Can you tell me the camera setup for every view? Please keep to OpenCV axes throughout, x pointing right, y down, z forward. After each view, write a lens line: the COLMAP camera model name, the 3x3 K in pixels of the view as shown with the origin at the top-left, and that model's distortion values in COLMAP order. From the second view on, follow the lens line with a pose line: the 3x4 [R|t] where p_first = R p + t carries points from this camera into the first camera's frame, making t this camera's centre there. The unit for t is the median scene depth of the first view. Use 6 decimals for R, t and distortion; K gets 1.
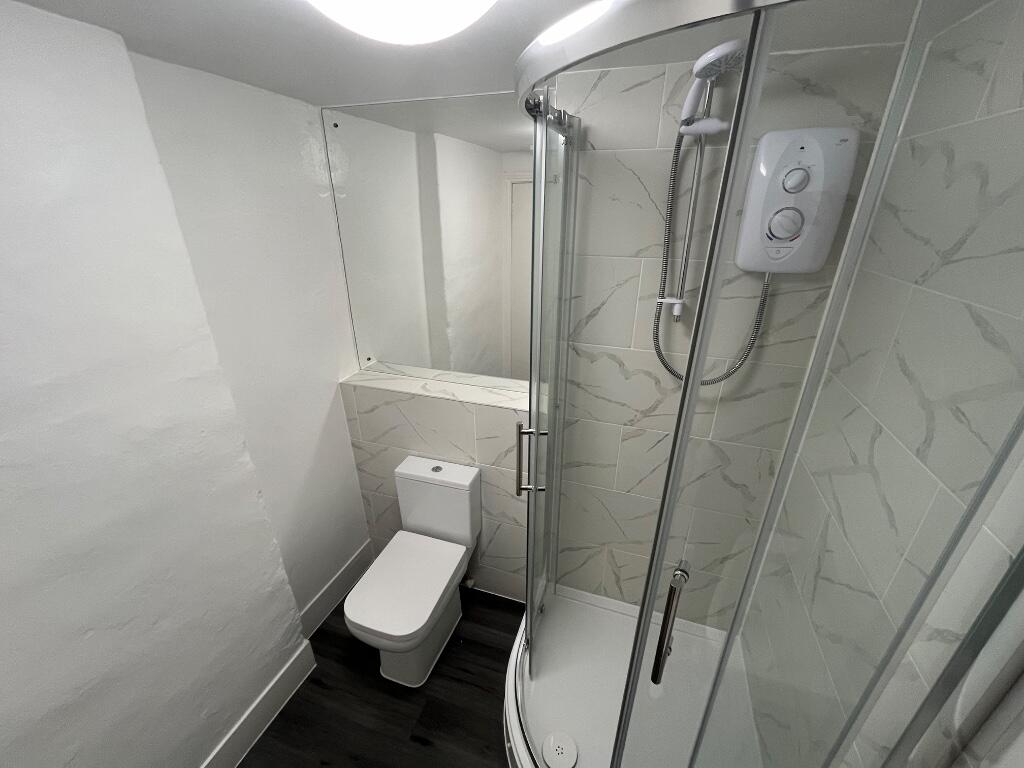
lens RADIAL K [[413.8, 0, 514.7], [0, 413.8, 383.0], [0, 0, 1]] dist [-0.003550, -0.000106]
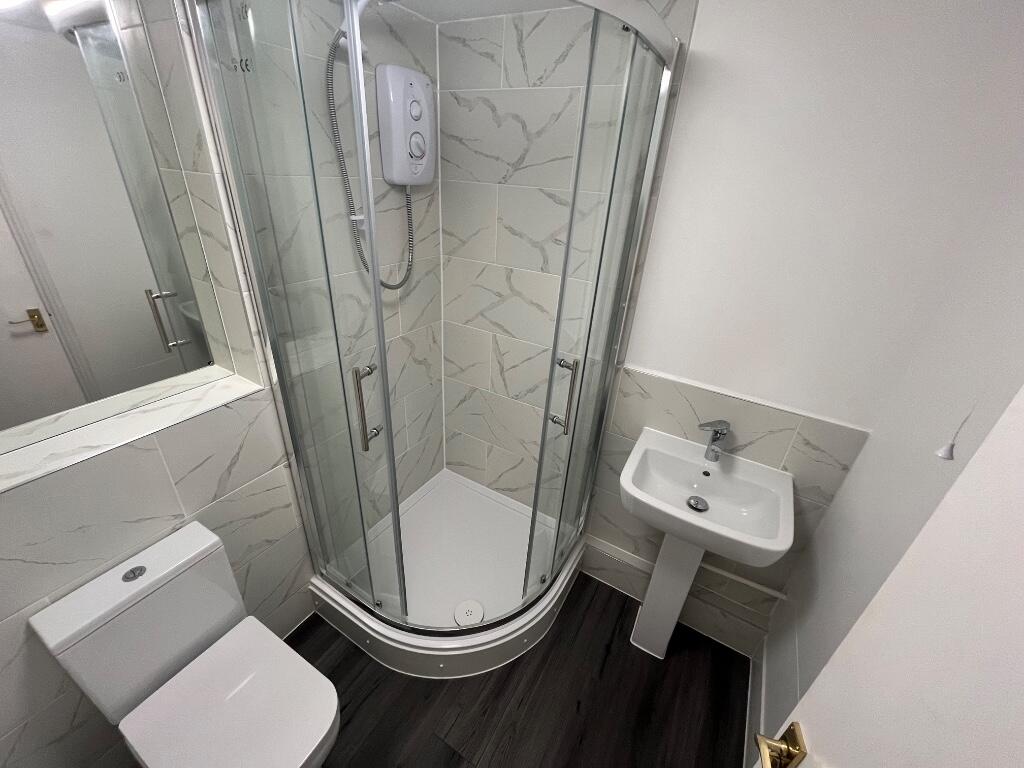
lens RADIAL K [[413.8, 0, 511.6], [0, 413.8, 383.9], [0, 0, 1]] dist [-0.003550, -0.000106]
pose [[0.204289, -0.438974, 0.874967, -0.633714], [0.336108, 0.870934, 0.358476, -0.070824], [-0.919401, 0.220851, 0.325465, 0.363549]]
